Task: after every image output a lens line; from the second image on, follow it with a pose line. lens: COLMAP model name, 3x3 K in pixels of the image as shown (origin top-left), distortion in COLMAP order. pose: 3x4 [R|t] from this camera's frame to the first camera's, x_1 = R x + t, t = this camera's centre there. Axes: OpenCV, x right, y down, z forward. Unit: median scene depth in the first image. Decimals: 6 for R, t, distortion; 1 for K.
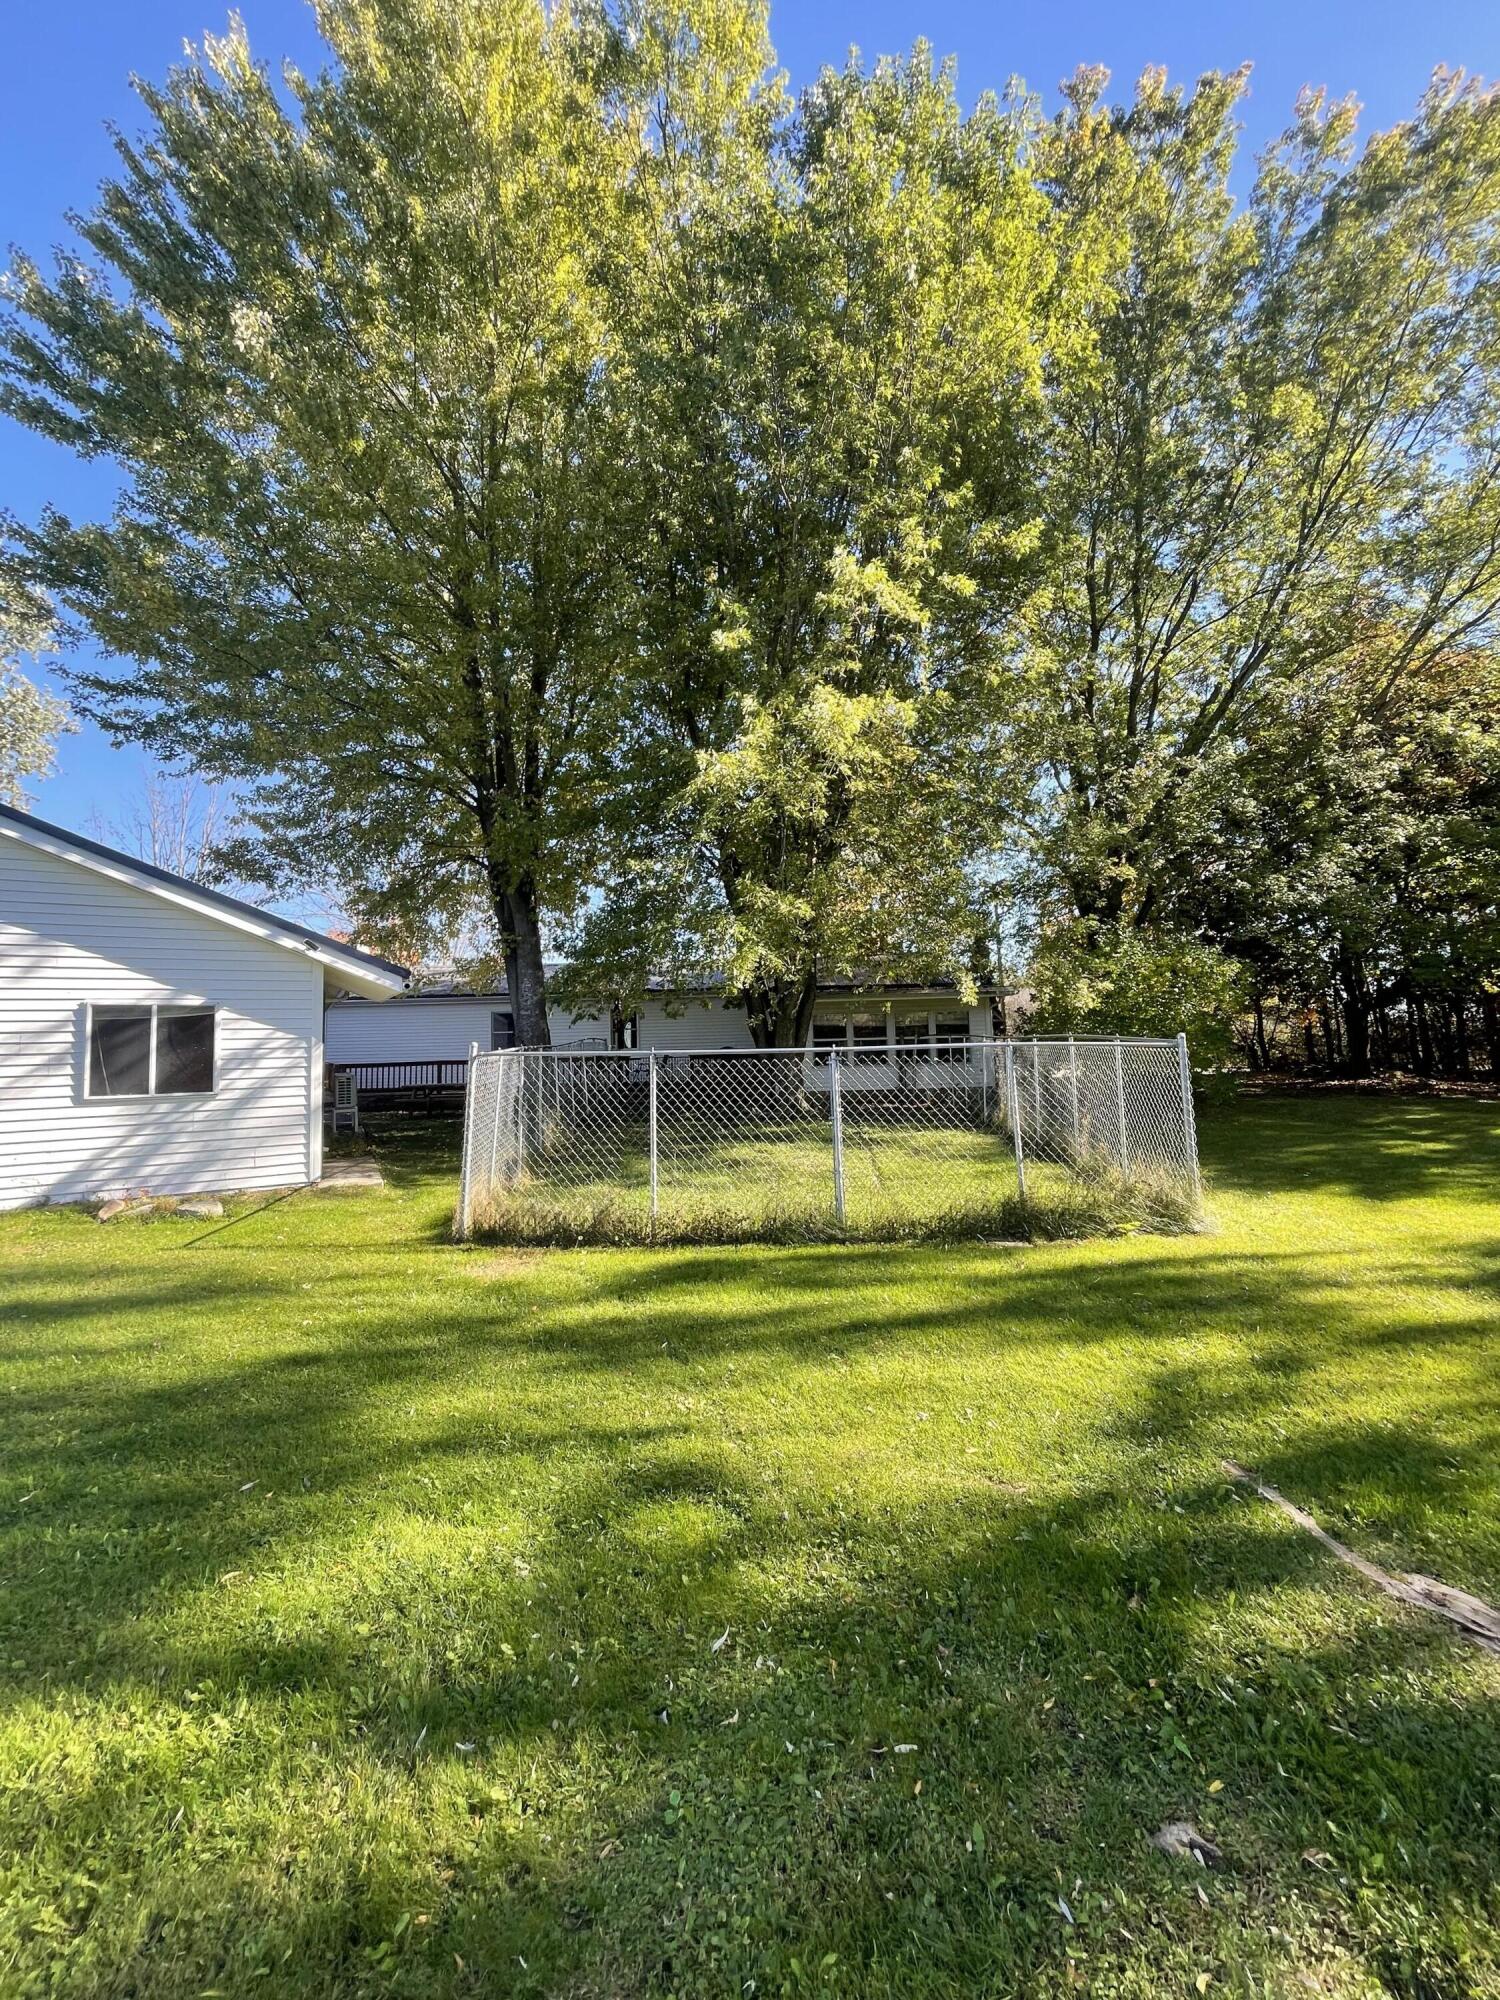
lens RADIAL K [[806.1, 0, 750.0], [0, 806.1, 1000.0], [0, 0, 1]] dist [-0.001089, 0.000107]
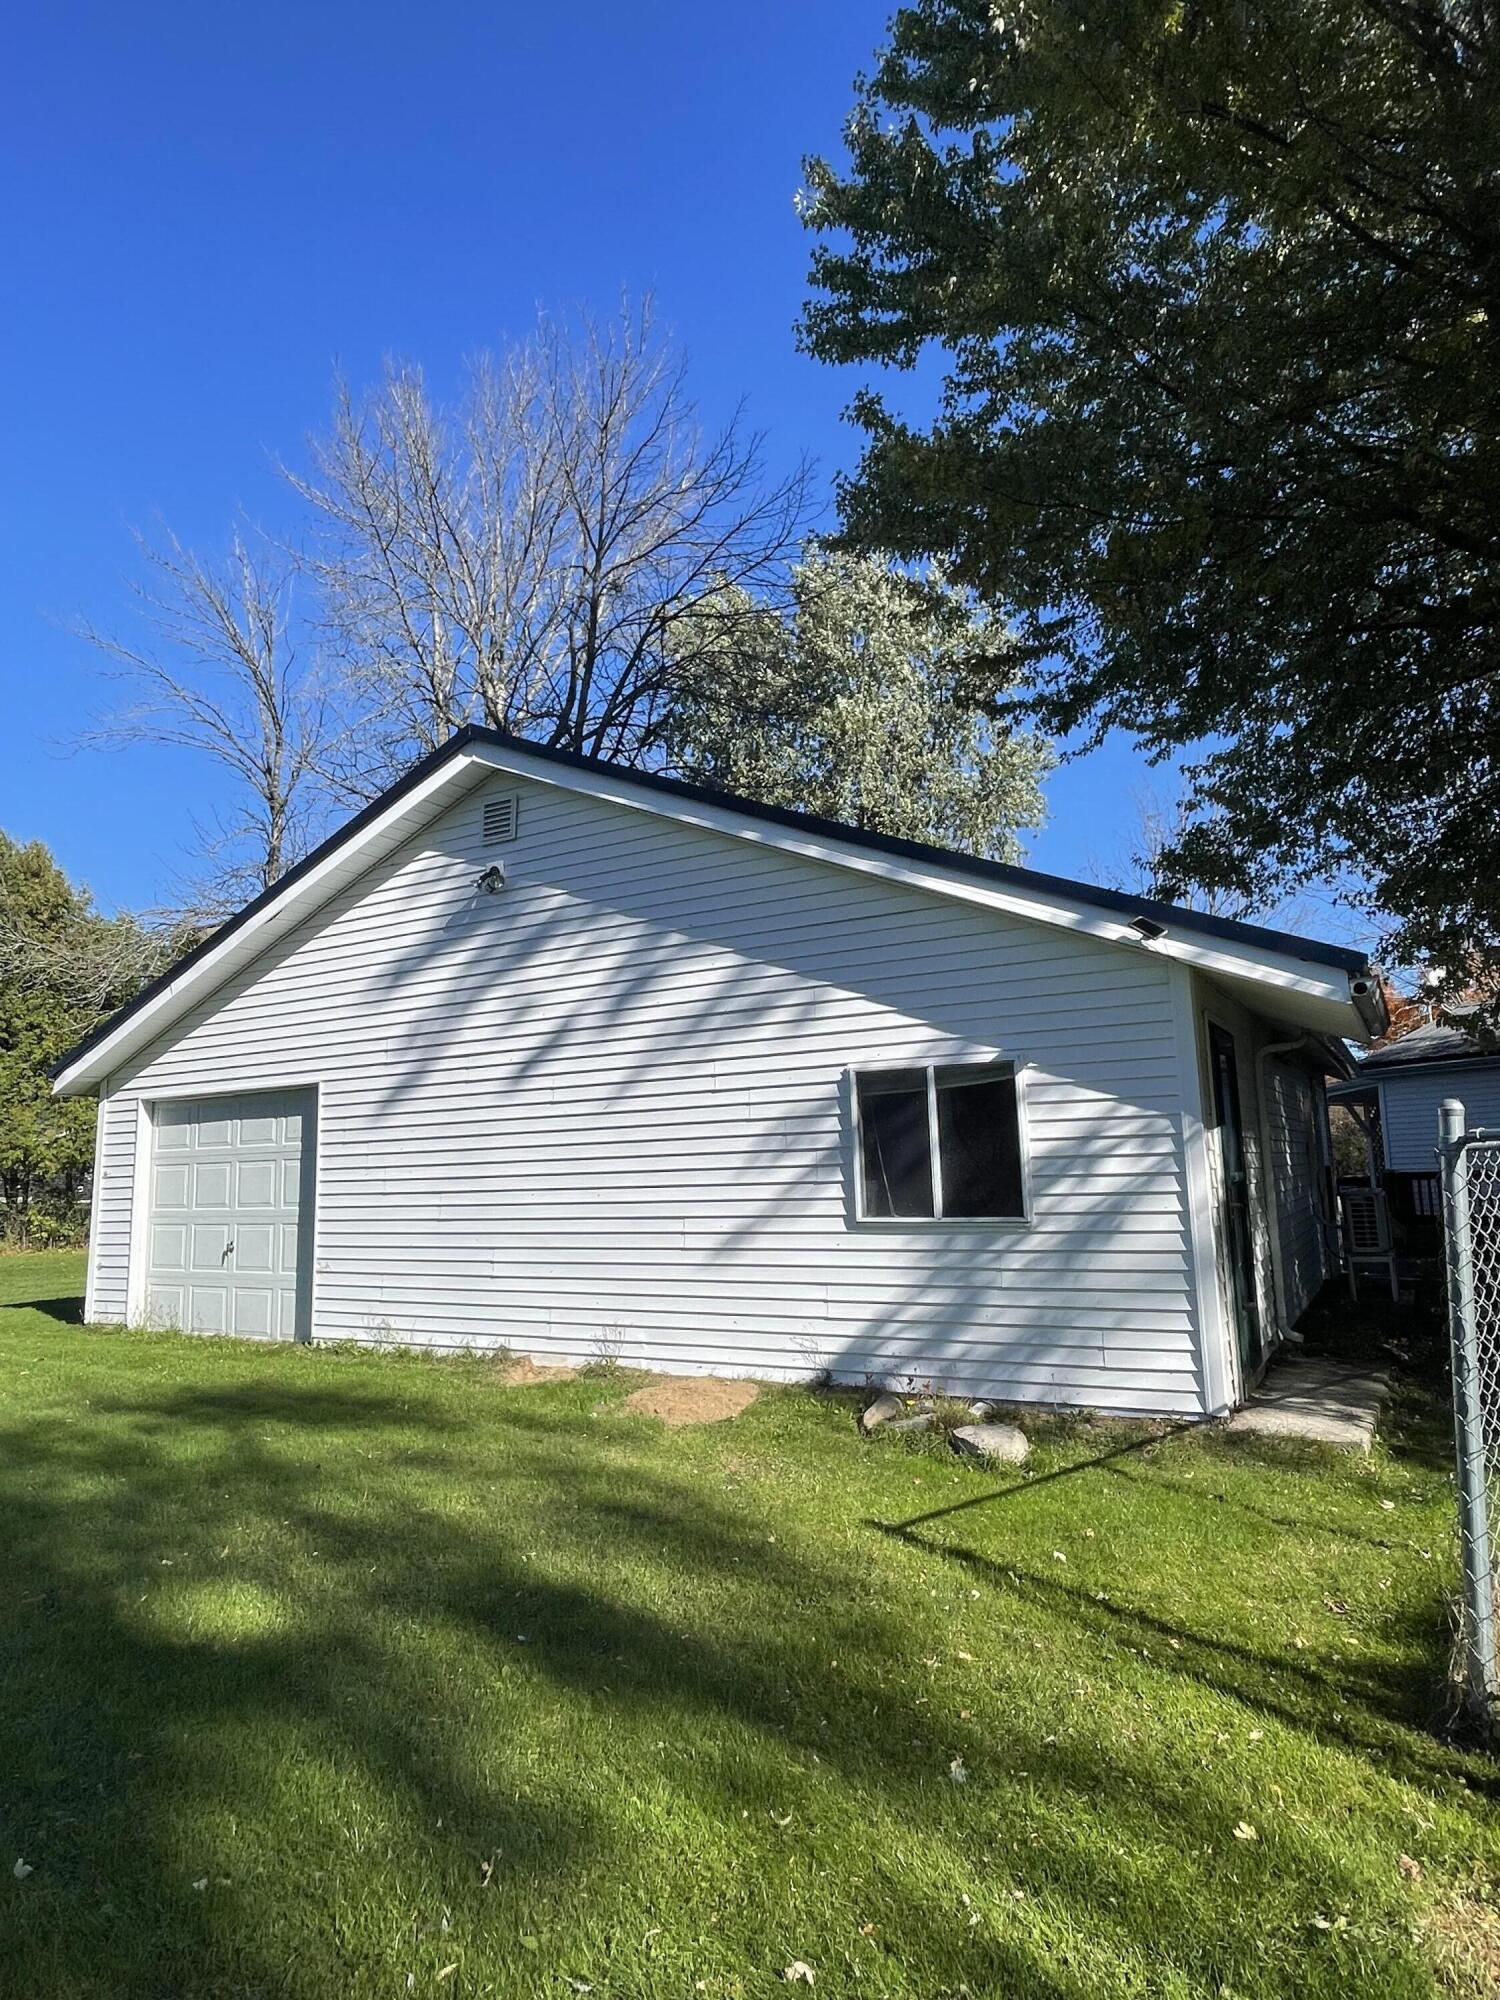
lens RADIAL K [[1160.0, 0, 749.8], [0, 1160.0, 983.5], [0, 0, 1]] dist [0.001344, -0.000363]
pose [[0.515992, -0.131724, -0.846405, -0.065590], [0.059835, 0.991235, -0.117786, 0.035447], [0.854501, 0.010132, 0.519351, 0.403626]]
